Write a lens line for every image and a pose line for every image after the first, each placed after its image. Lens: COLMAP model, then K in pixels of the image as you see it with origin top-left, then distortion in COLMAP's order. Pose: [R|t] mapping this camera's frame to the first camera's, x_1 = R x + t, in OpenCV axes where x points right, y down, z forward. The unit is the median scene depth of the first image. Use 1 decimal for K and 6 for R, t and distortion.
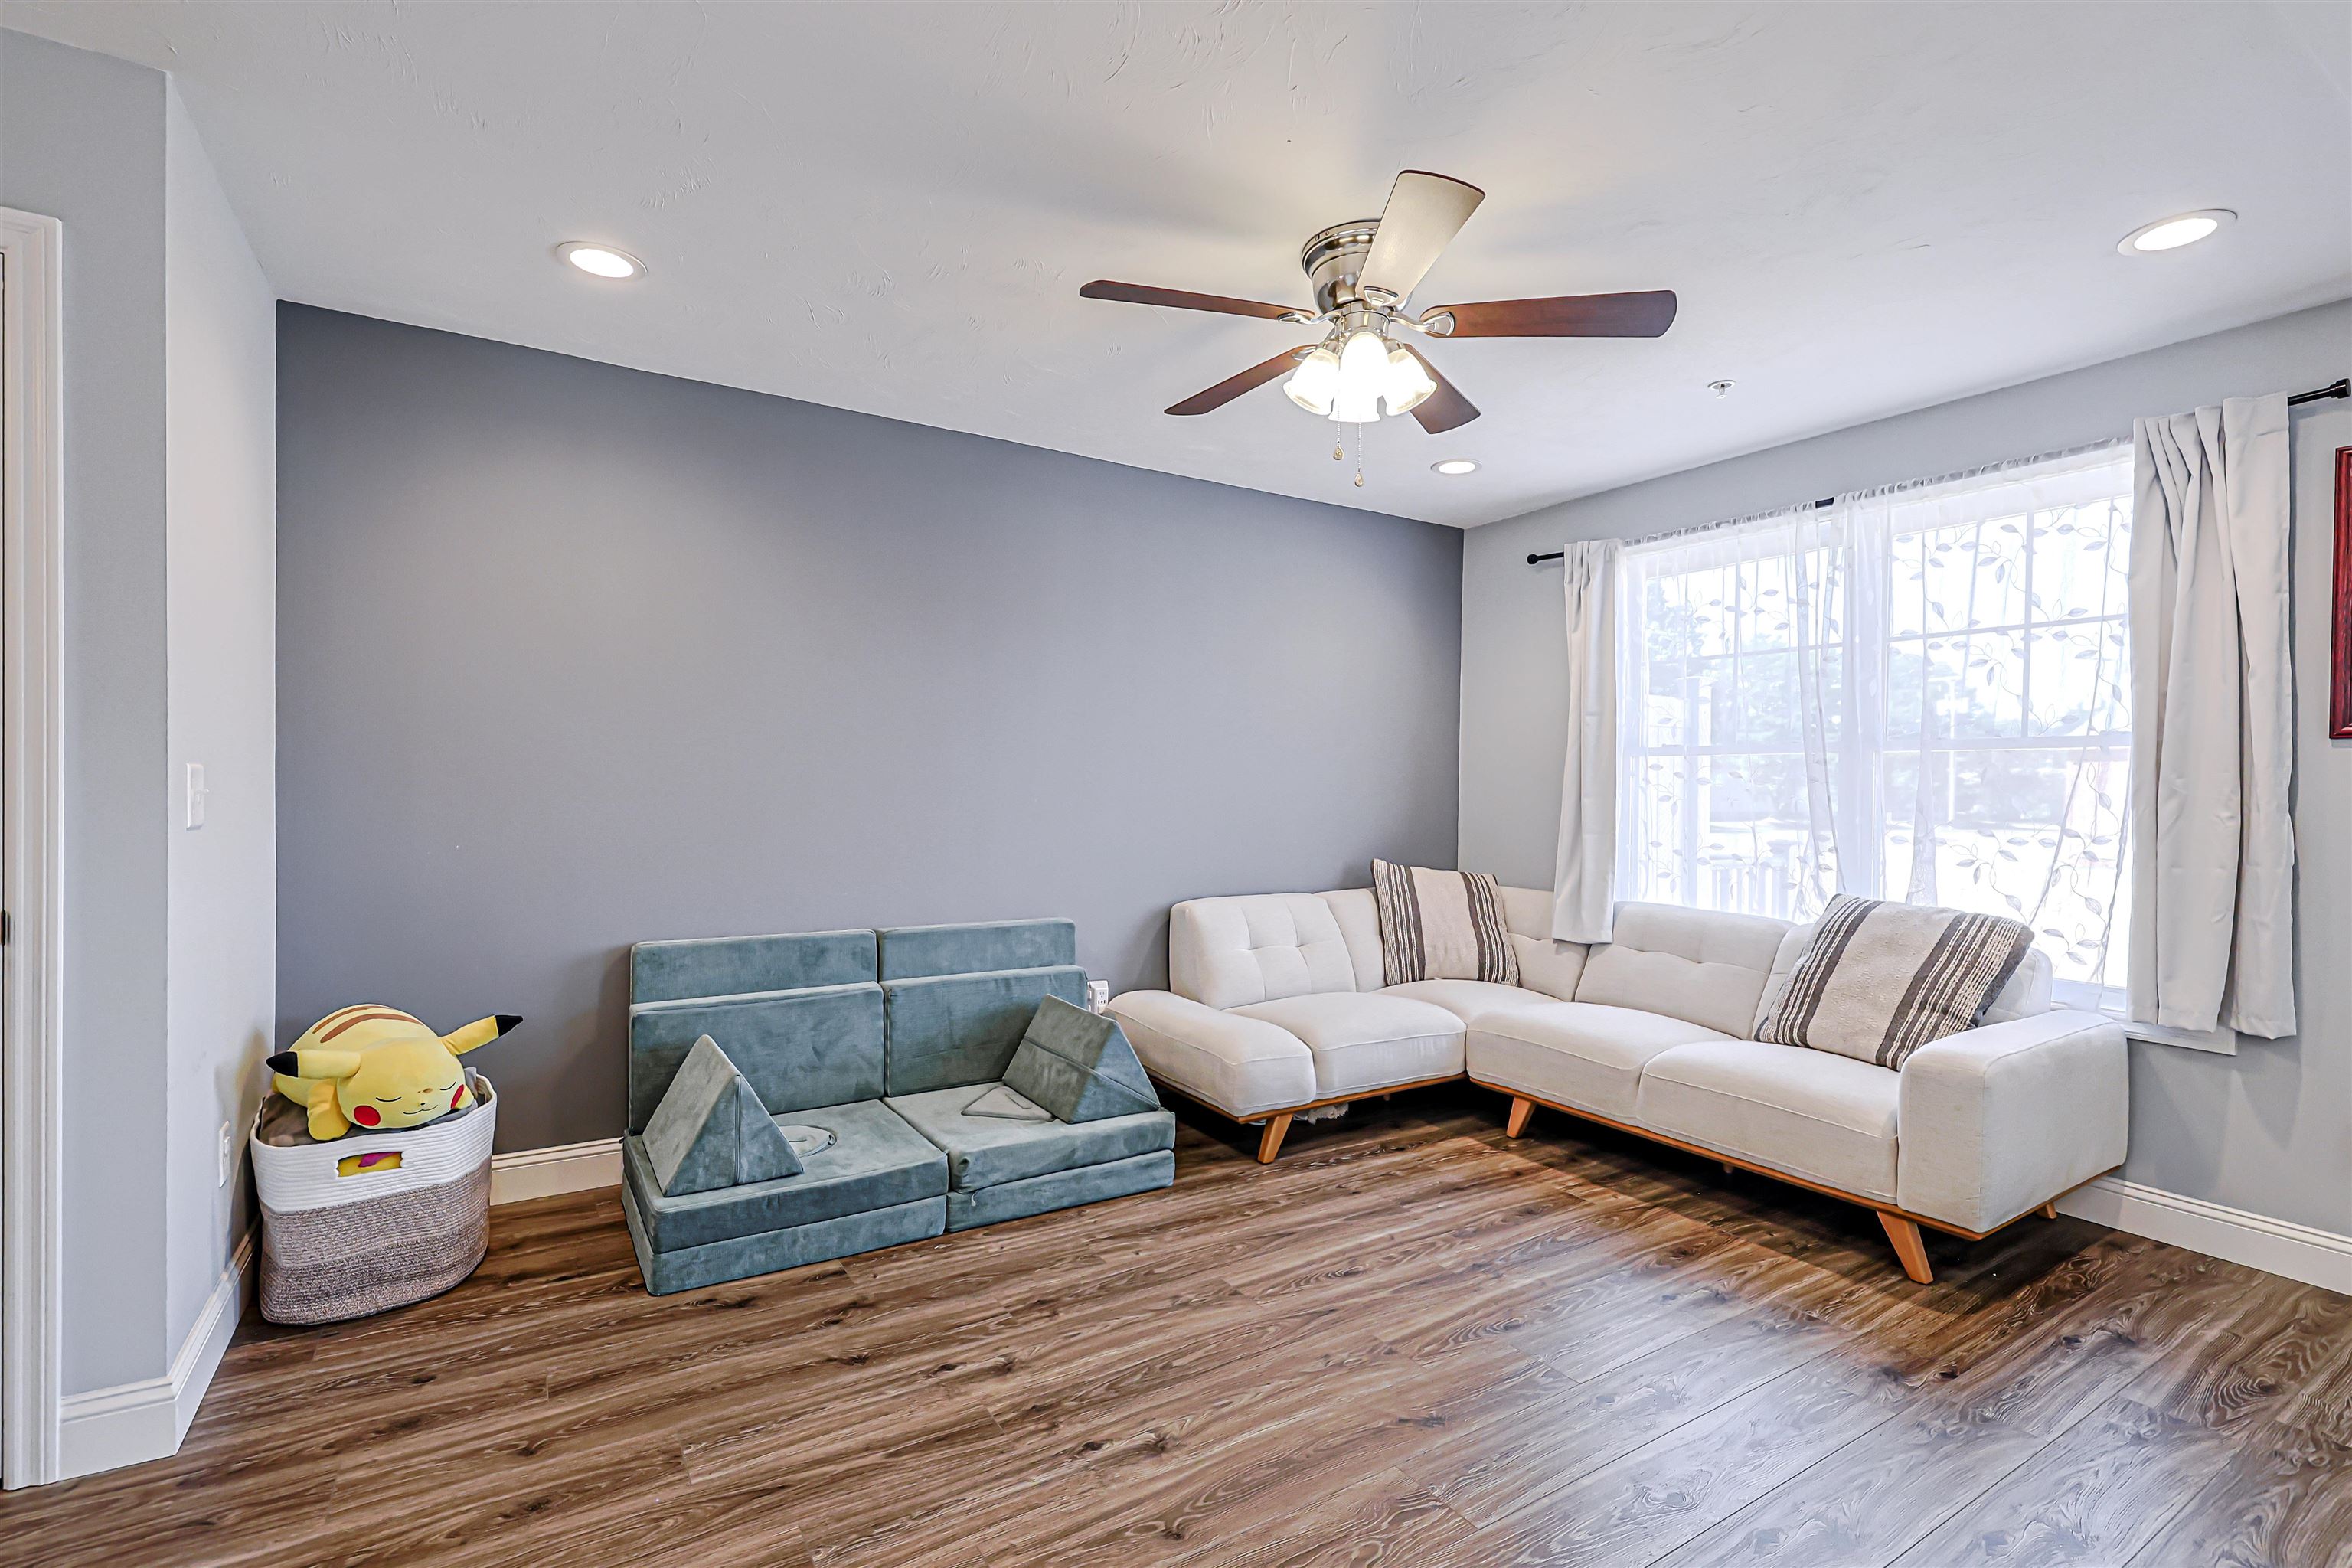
lens RADIAL K [[1068.8, 0, 1177.6], [0, 1068.8, 789.5], [0, 0, 1]] dist [-0.001415, -0.000386]
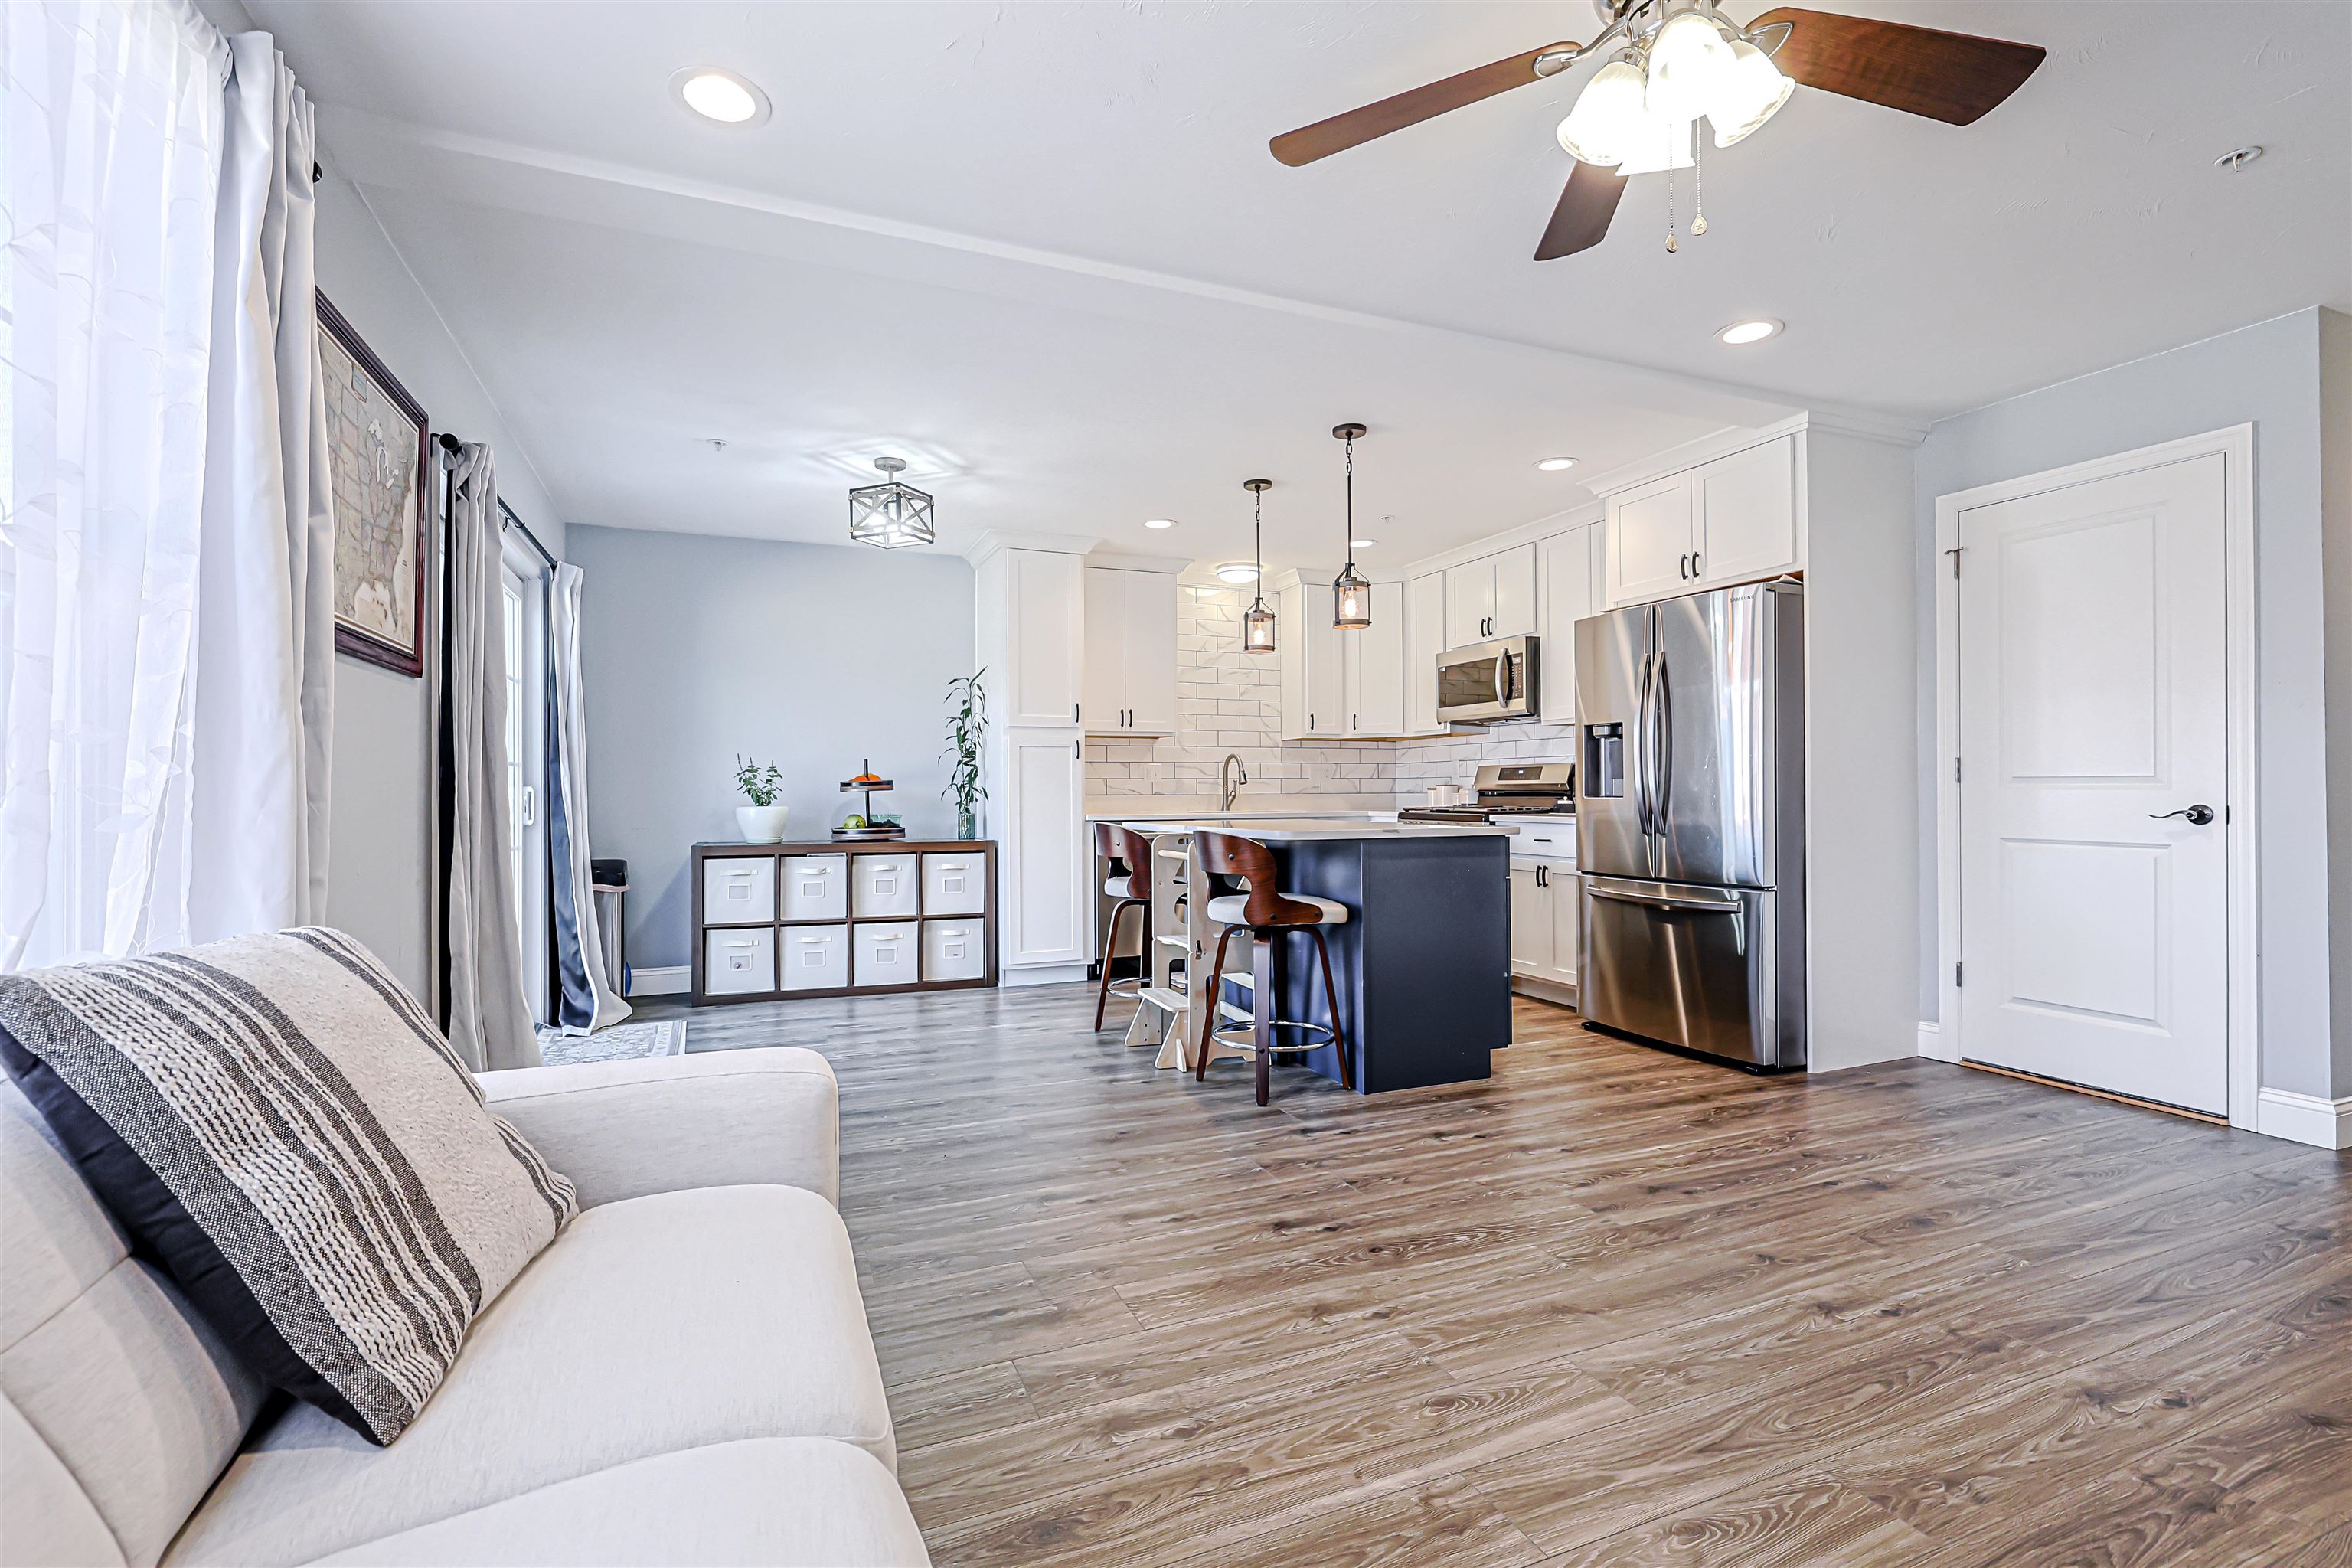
lens RADIAL K [[1046.5, 0, 1169.5], [0, 1046.5, 787.5], [0, 0, 1]] dist [-0.001147, -0.000279]
pose [[-0.986078, -0.006986, 0.166134, 0.306461], [-0.006550, 0.999974, 0.003169, 0.050782], [-0.166152, 0.002037, -0.986098, 1.407036]]
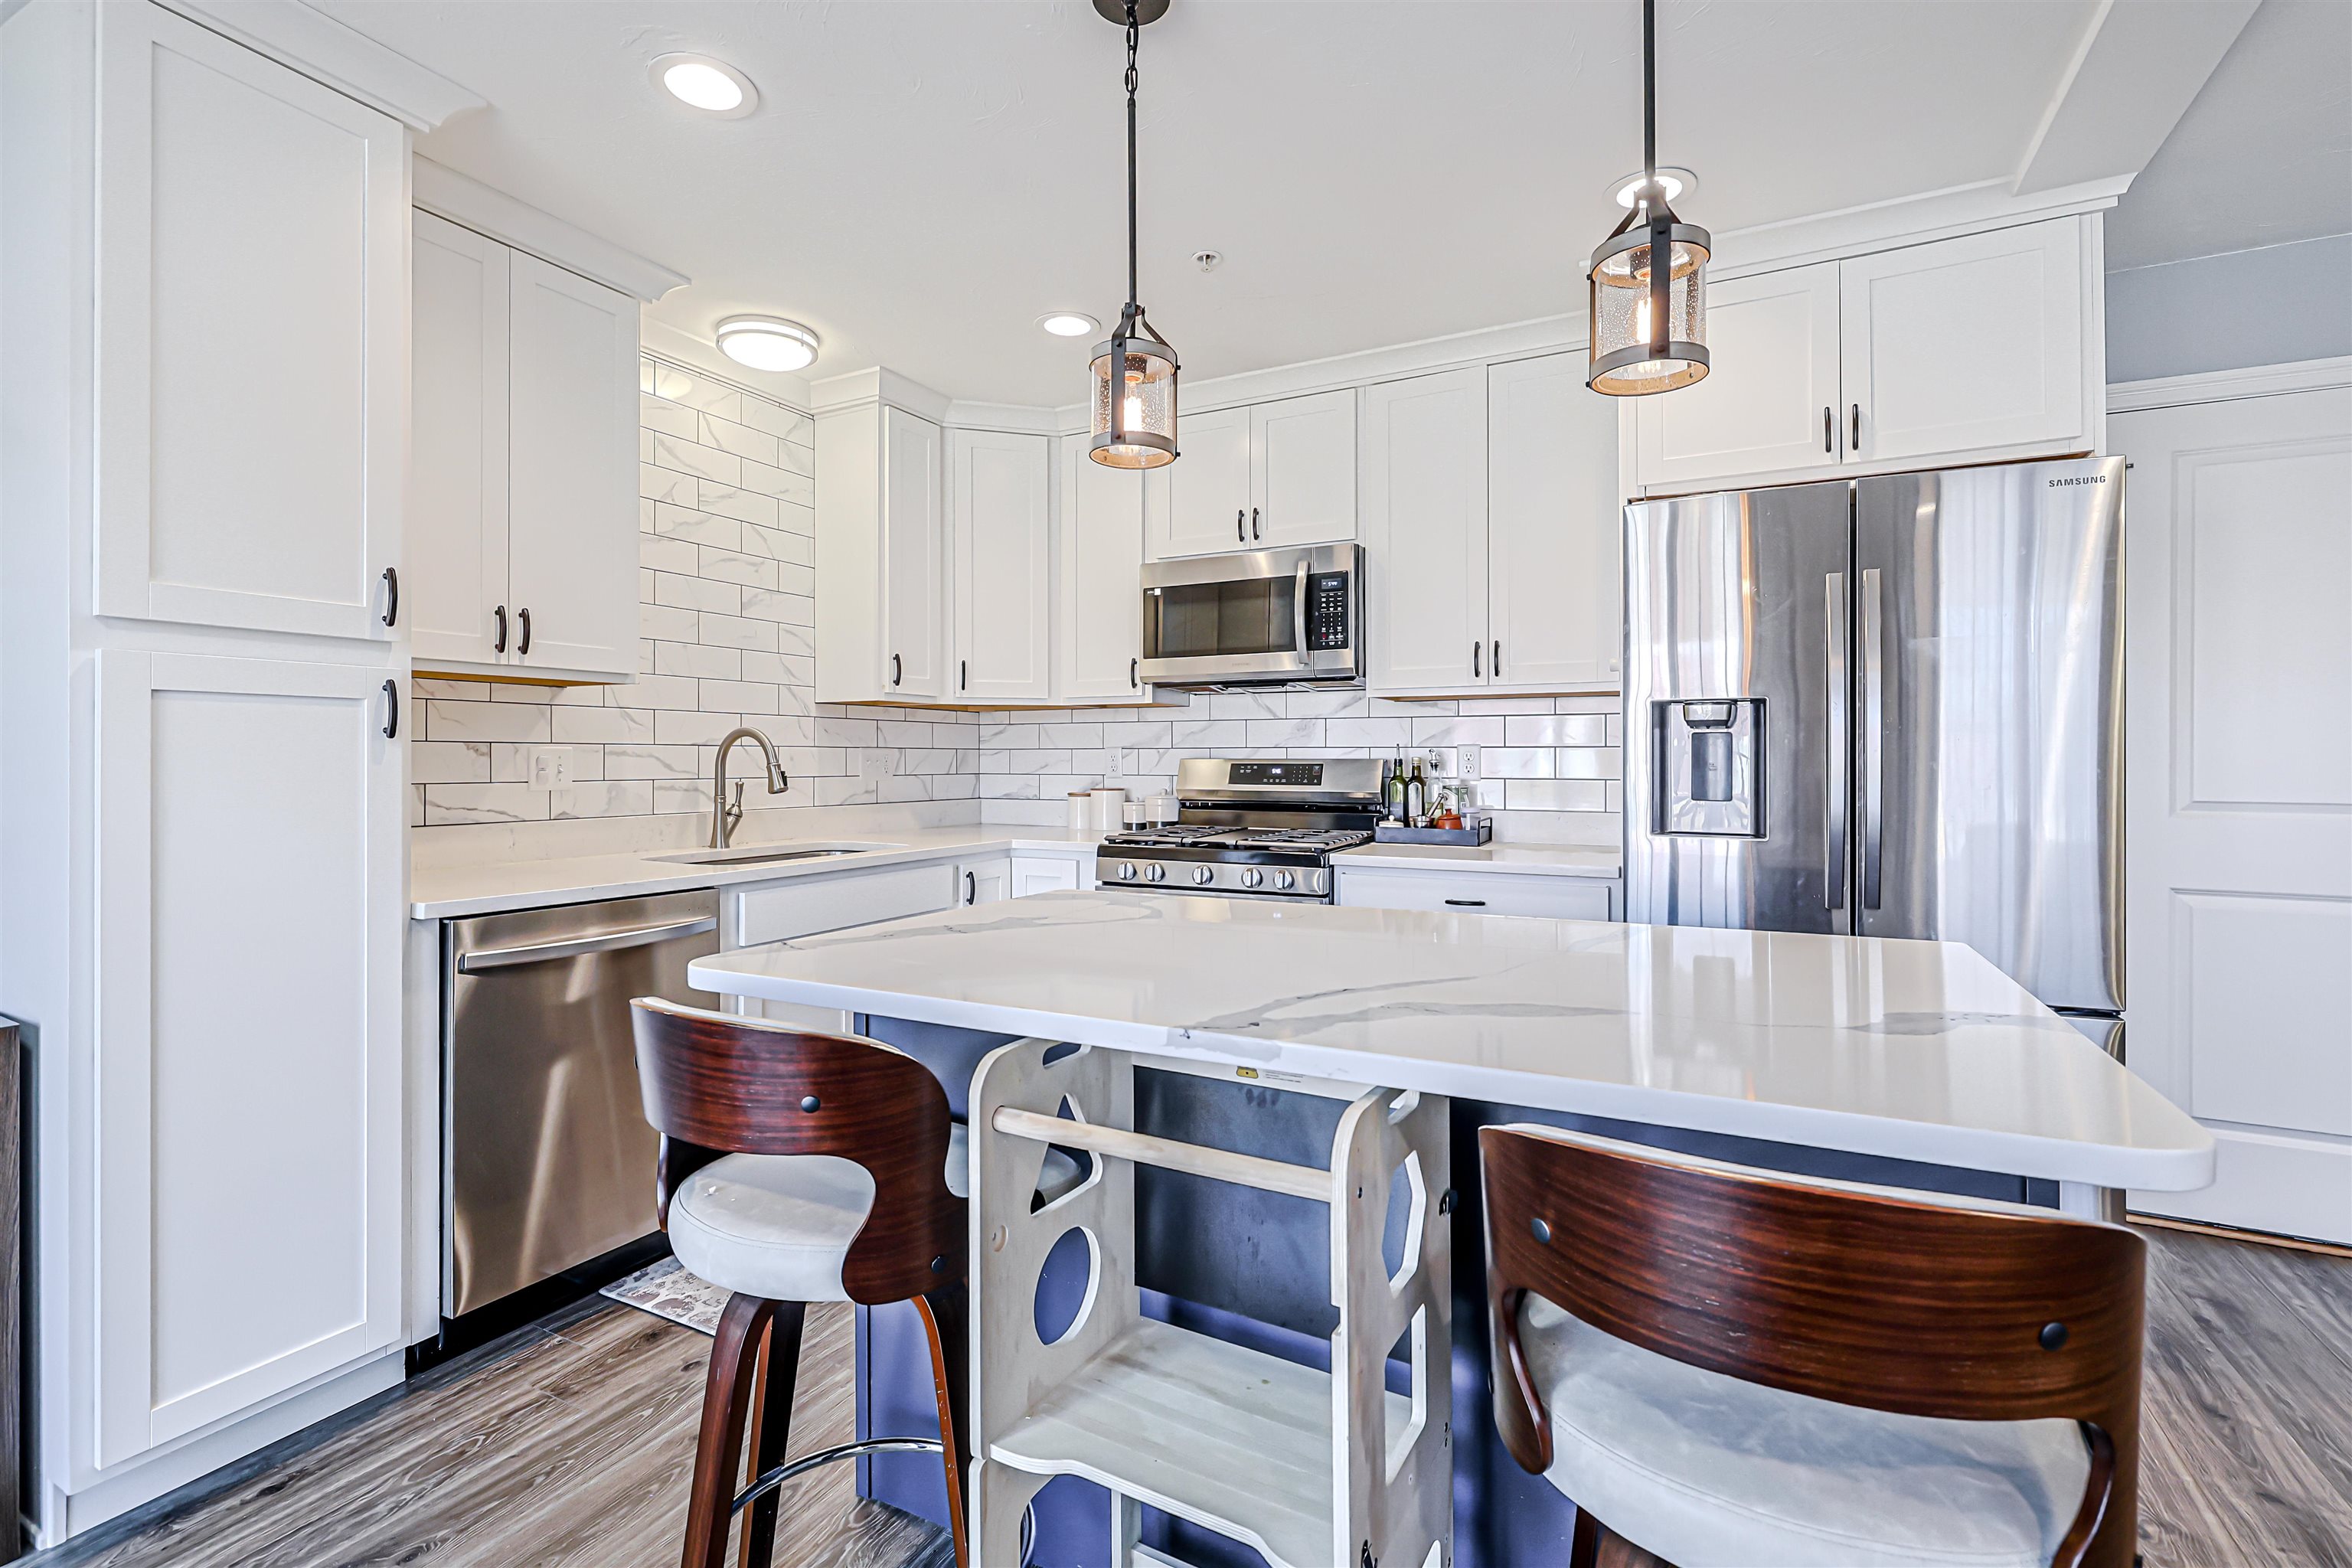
lens RADIAL K [[1053.2, 0, 1171.2], [0, 1053.2, 757.9], [0, 0, 1]] dist [-0.004276, -0.000352]
pose [[-0.866950, -0.014530, -0.498183, 0.693635], [-0.013772, 0.999892, -0.005196, 0.015840], [0.498204, 0.002356, -0.867057, 0.338413]]
